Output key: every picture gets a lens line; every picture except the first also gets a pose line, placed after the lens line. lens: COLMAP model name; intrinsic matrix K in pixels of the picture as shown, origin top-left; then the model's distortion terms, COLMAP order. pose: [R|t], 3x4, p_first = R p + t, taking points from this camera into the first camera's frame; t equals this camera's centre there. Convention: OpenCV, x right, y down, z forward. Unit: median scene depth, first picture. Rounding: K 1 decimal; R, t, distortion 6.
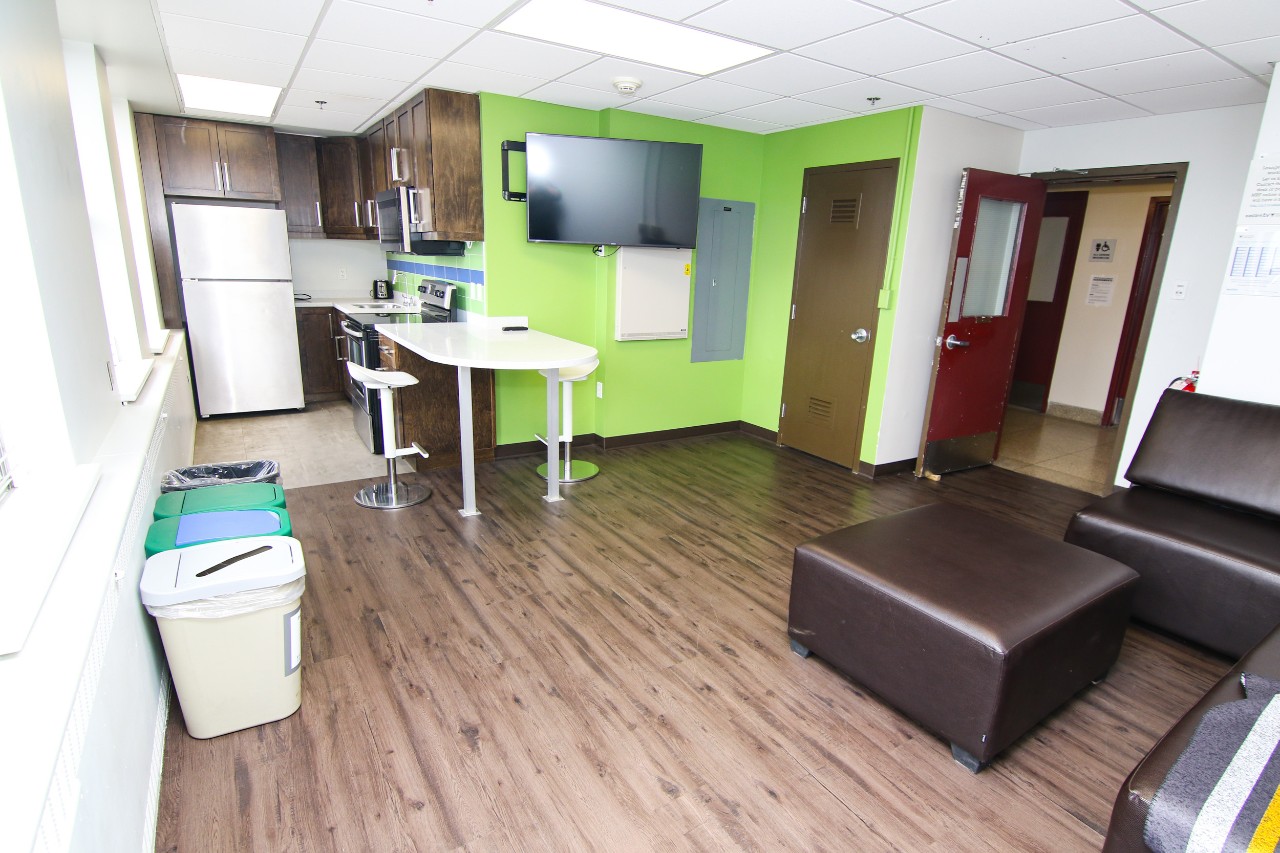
lens RADIAL K [[648.7, 0, 640.0], [0, 648.7, 426.5], [0, 0, 1]] dist [-0.012797, -0.001001]
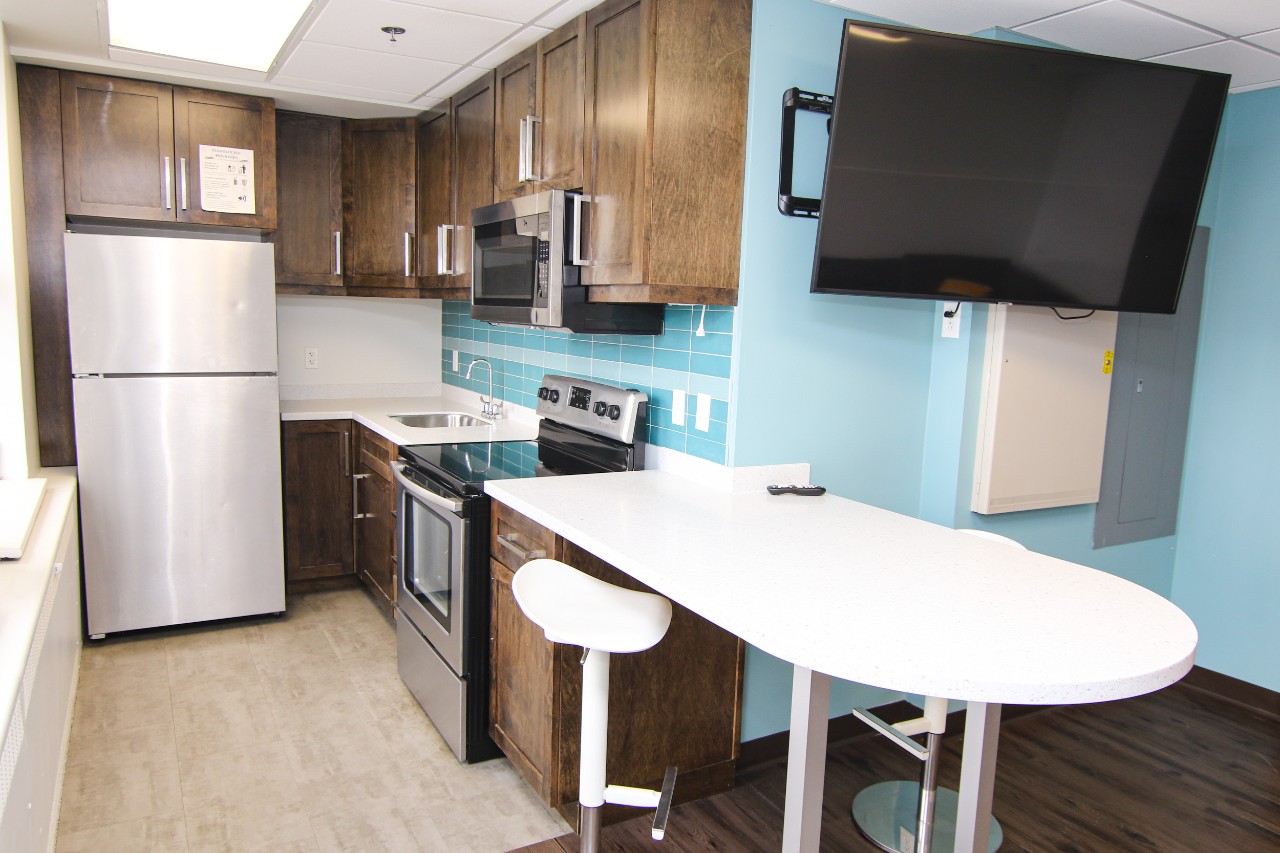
lens RADIAL K [[895.5, 0, 638.8], [0, 895.5, 420.2], [0, 0, 1]] dist [0.000142, -0.004384]
pose [[0.999049, -0.004125, -0.043399, -0.258937], [-0.001814, 0.990718, -0.135920, -0.108733], [0.043557, 0.135869, 0.989769, 0.354255]]
